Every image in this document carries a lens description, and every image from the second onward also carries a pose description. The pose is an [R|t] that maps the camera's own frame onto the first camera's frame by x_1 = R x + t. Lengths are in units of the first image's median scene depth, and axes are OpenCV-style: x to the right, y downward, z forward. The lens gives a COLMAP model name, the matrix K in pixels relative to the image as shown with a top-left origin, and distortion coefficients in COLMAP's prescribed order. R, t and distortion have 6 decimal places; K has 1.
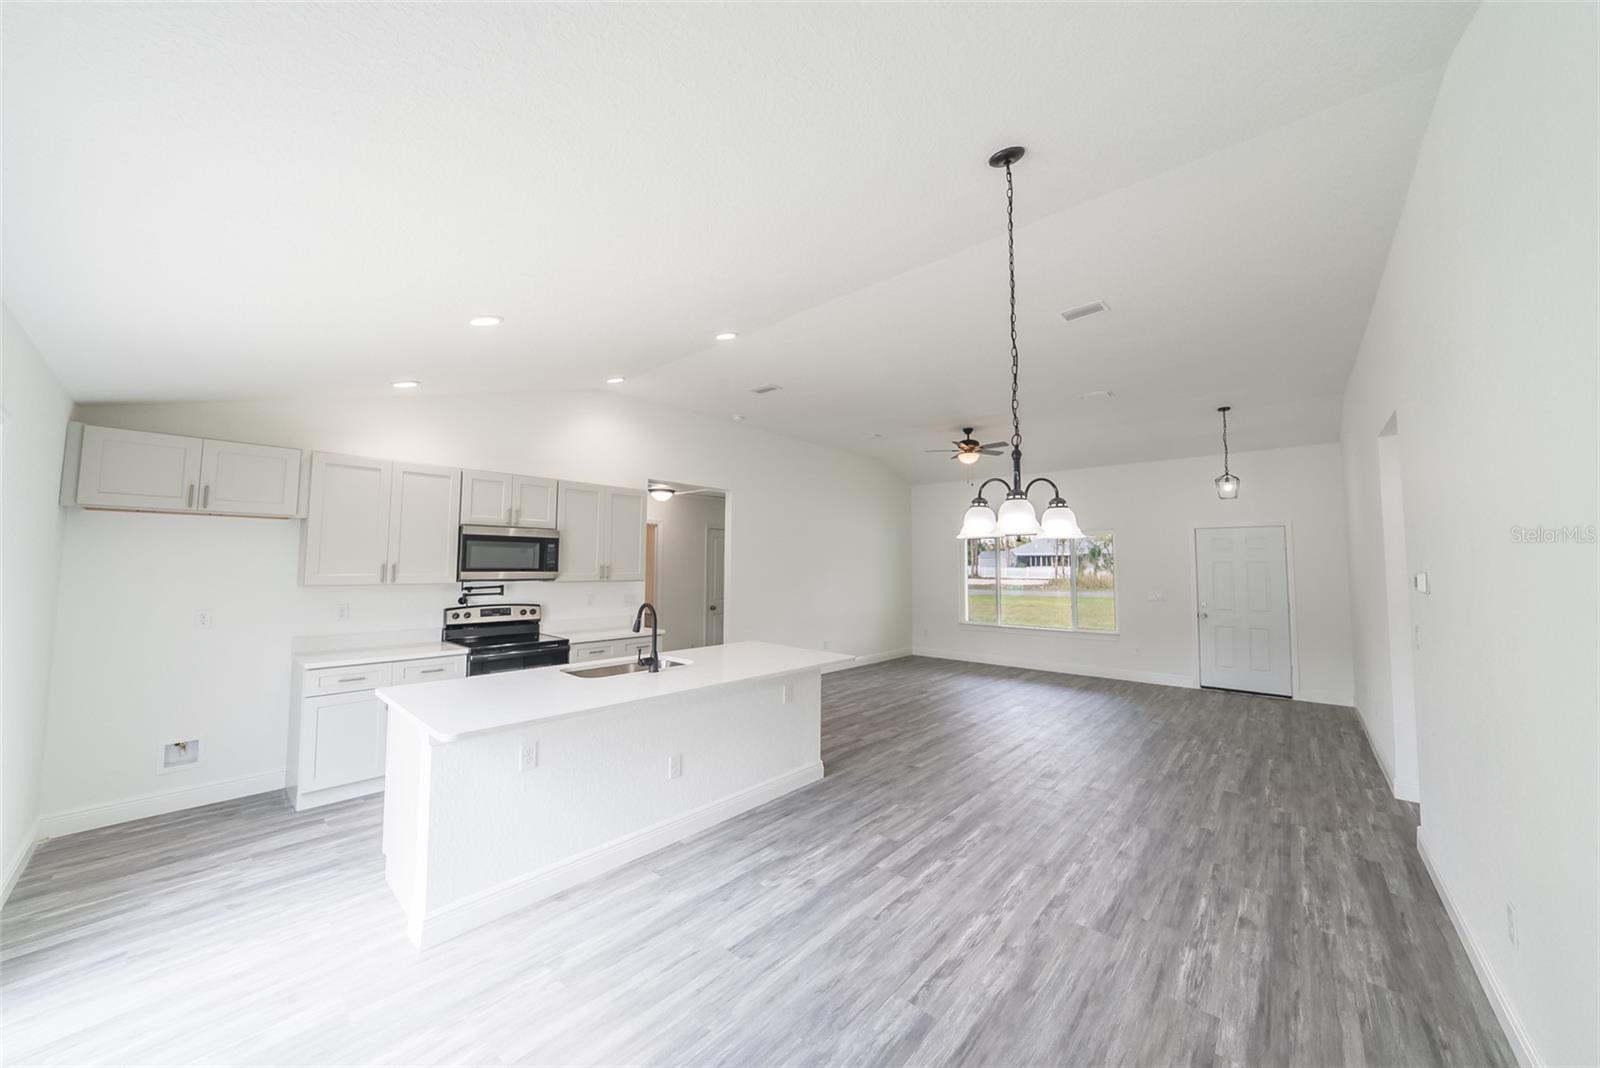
lens RADIAL K [[561.3, 0, 805.3], [0, 561.3, 526.6], [0, 0, 1]] dist [-0.029509, 0.005617]
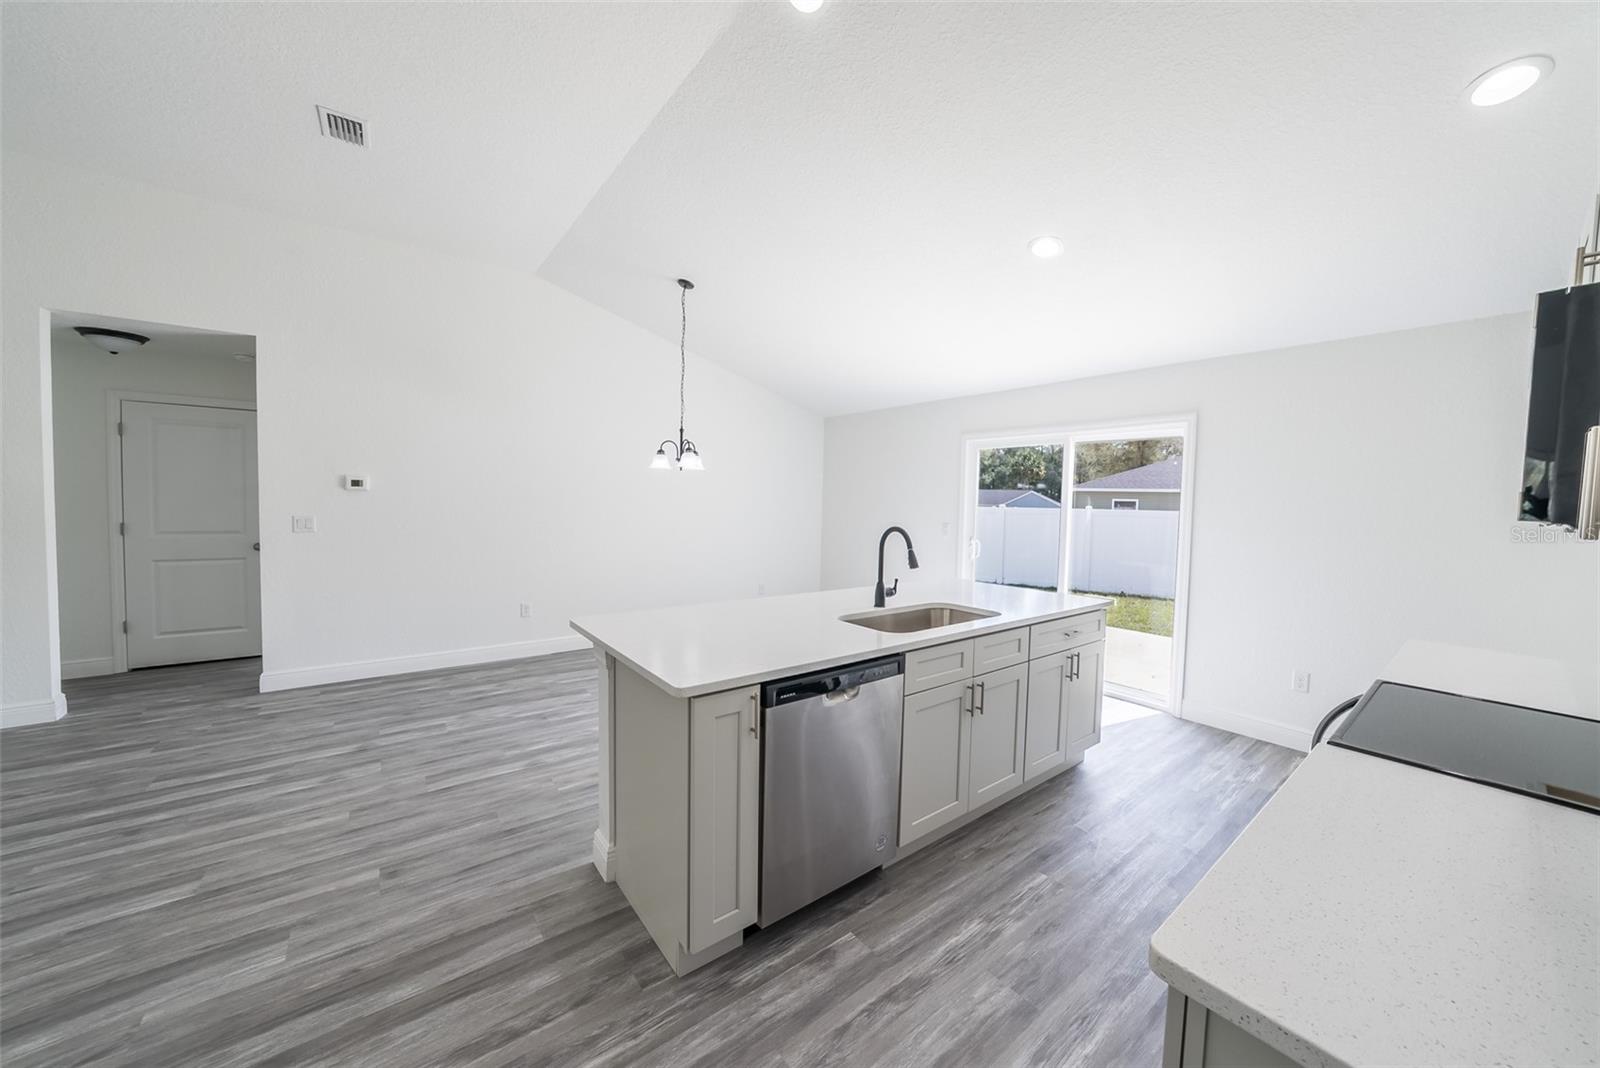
lens RADIAL K [[565.3, 0, 806.1], [0, 565.3, 526.3], [0, 0, 1]] dist [-0.028938, 0.005700]
pose [[-0.981399, -0.037939, 0.188194, -0.239826], [-0.042665, 0.998866, -0.021126, 0.123275], [-0.187179, -0.028763, -0.981905, 1.398295]]
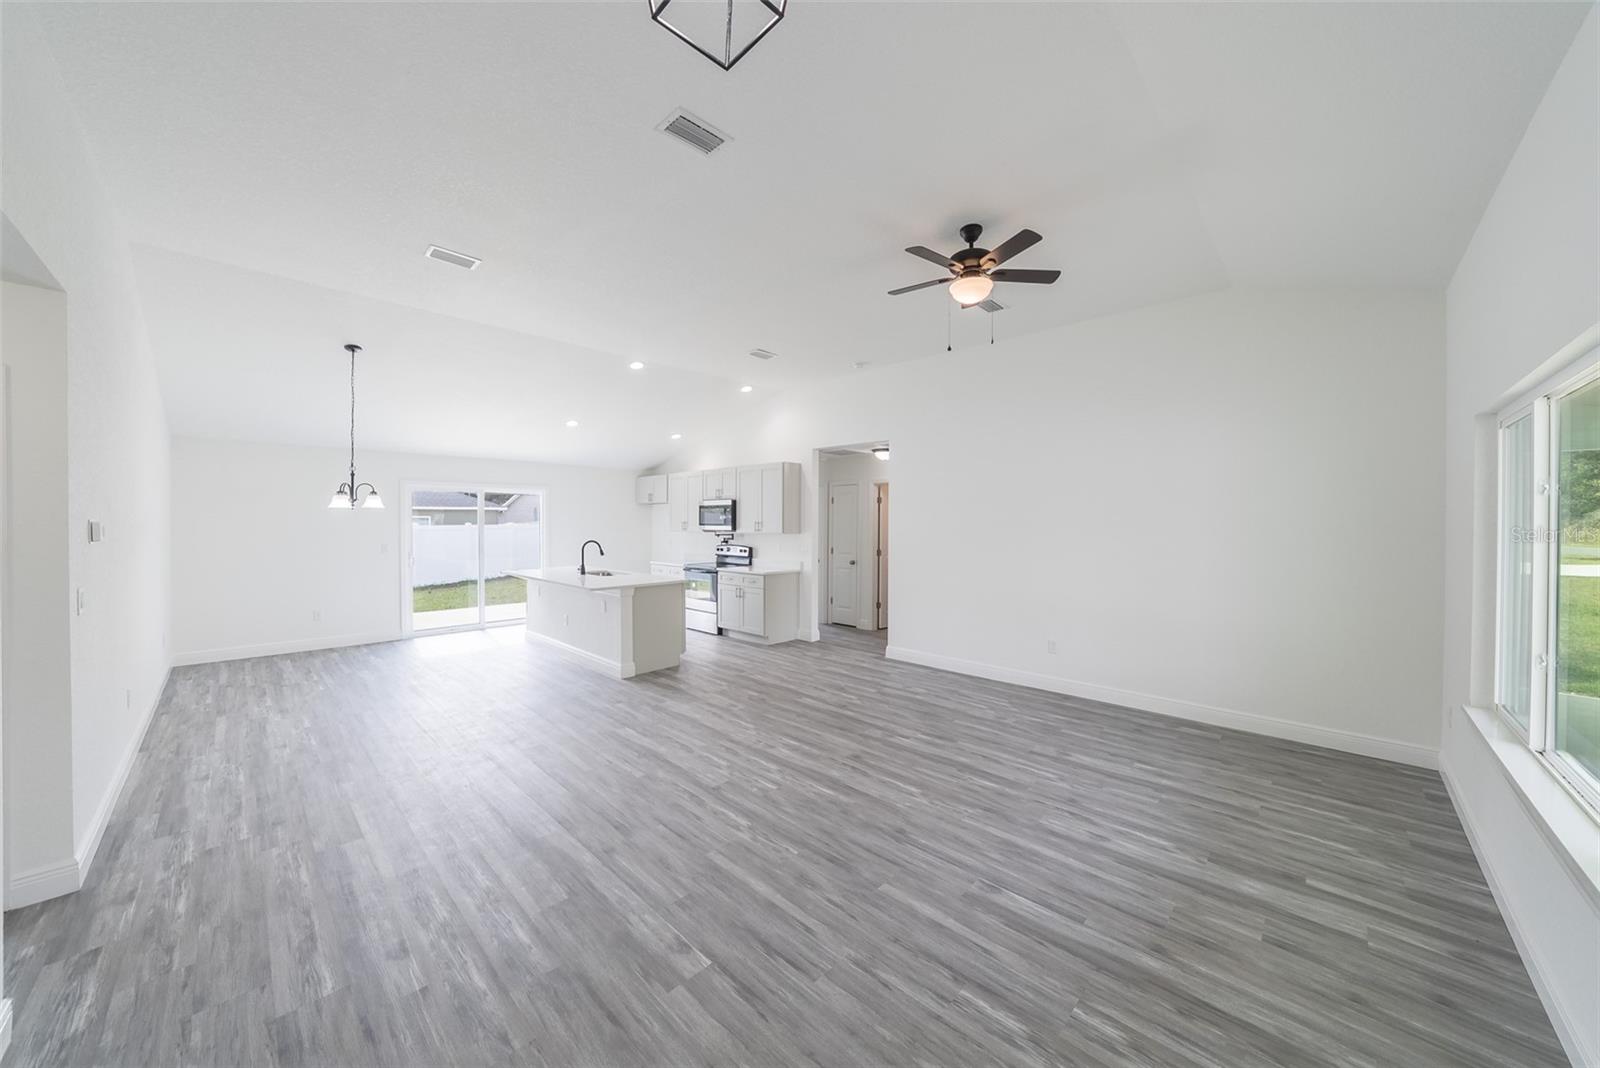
lens RADIAL K [[561.3, 0, 805.3], [0, 561.3, 526.6], [0, 0, 1]] dist [-0.029509, 0.005617]
pose [[-0.043332, 0.002012, -0.999059, 1.259650], [0.066475, 0.997788, -0.000874, 0.109662], [0.996847, -0.066451, -0.043370, 1.422398]]
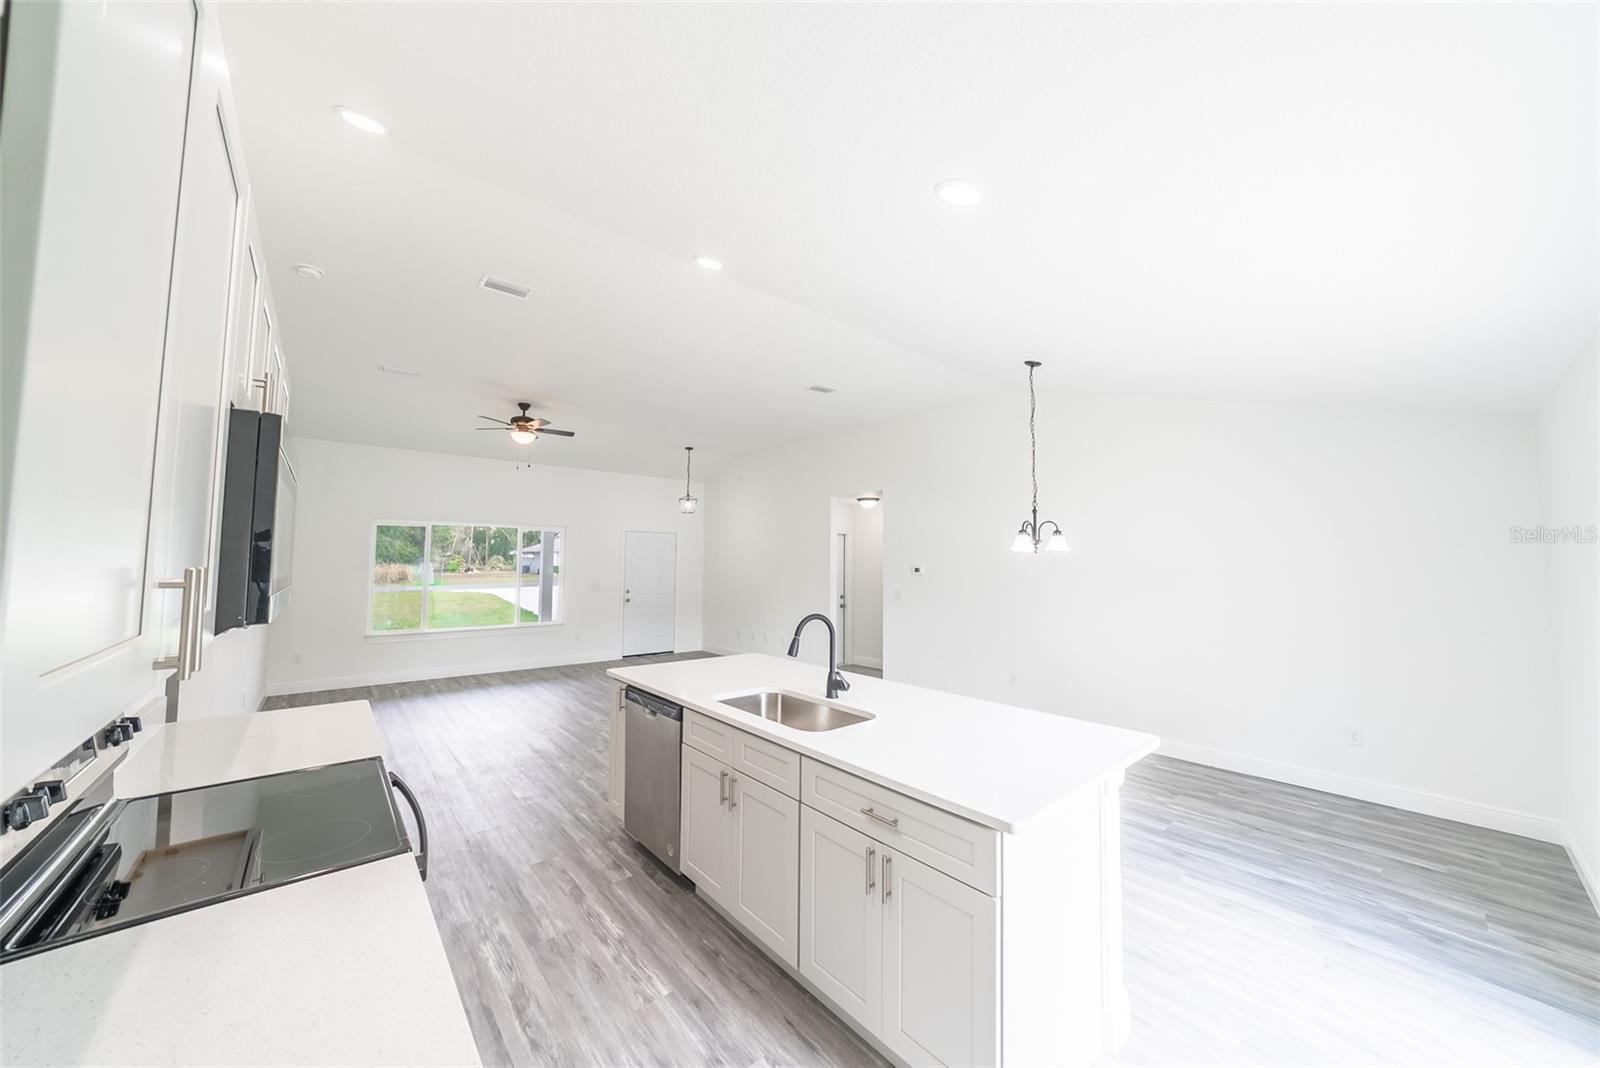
lens RADIAL K [[561.3, 0, 805.3], [0, 561.3, 526.6], [0, 0, 1]] dist [-0.029509, 0.005617]
pose [[0.133165, 0.058624, 0.989359, -0.823628], [-0.073166, 0.996107, -0.049176, 0.043081], [-0.988390, -0.065839, 0.136935, 0.713356]]
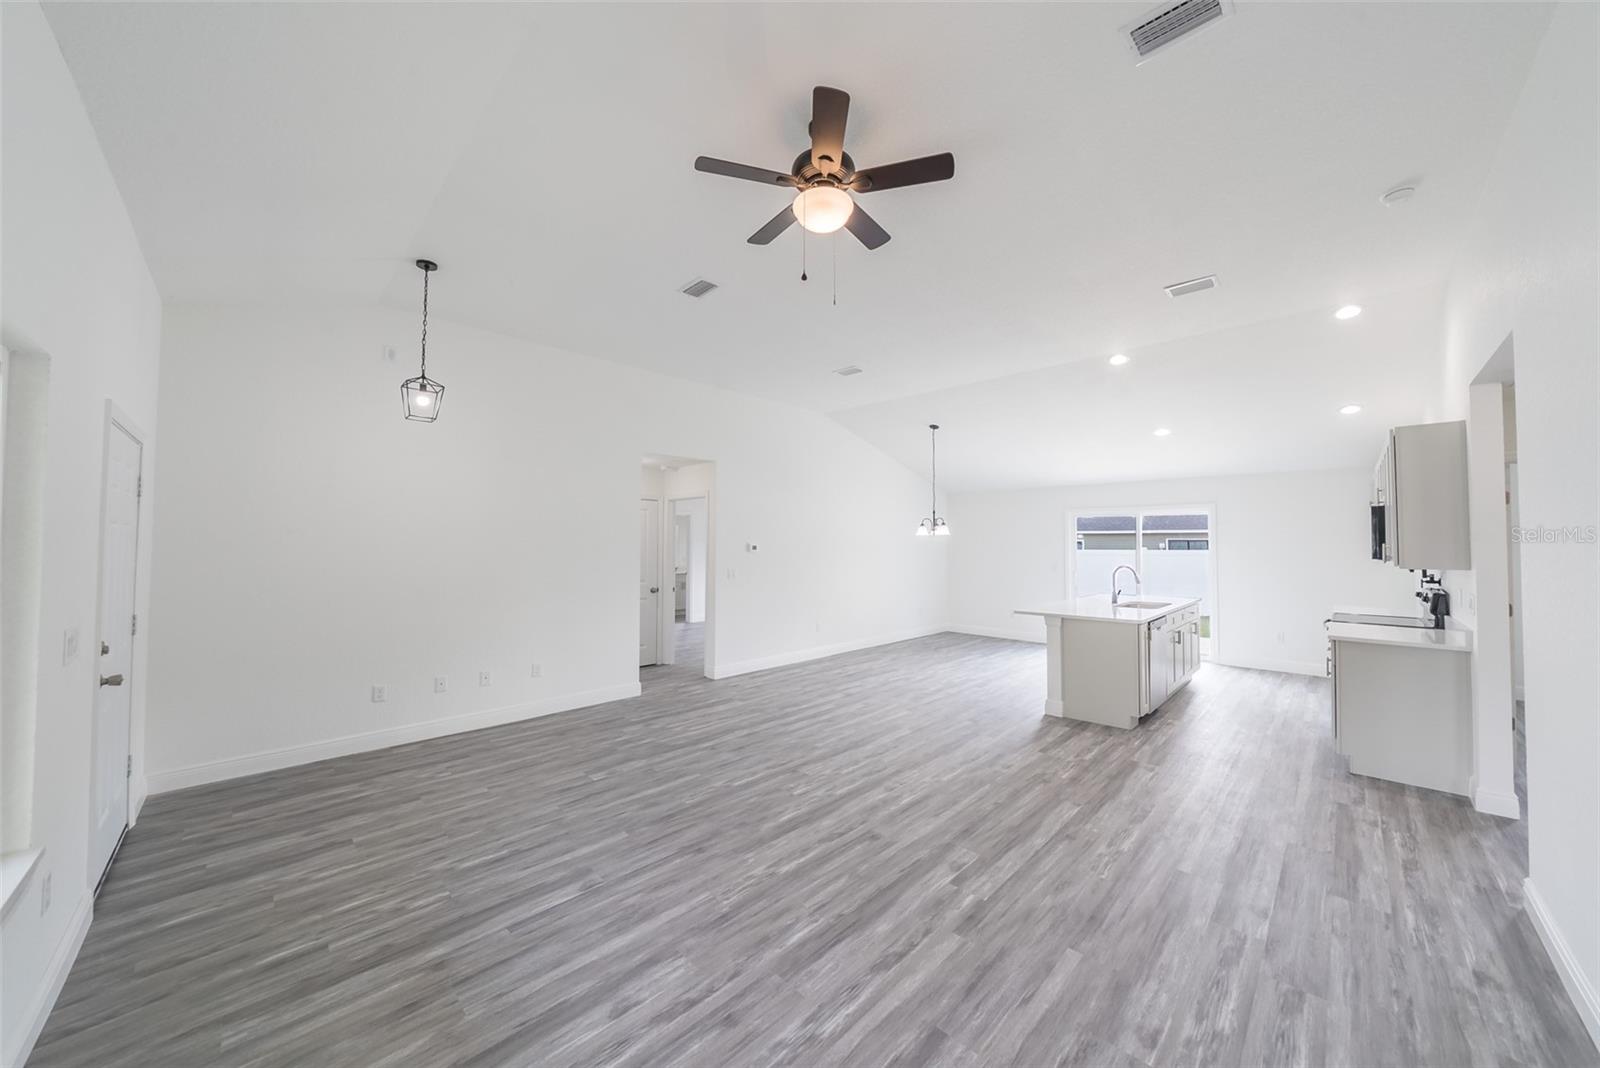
lens RADIAL K [[561.3, 0, 805.3], [0, 561.3, 526.6], [0, 0, 1]] dist [-0.029509, 0.005617]
pose [[-0.998305, -0.008174, 0.057624, 0.462167], [-0.013886, 0.994948, -0.099431, 0.156480], [-0.056520, -0.100063, -0.993375, 2.146445]]
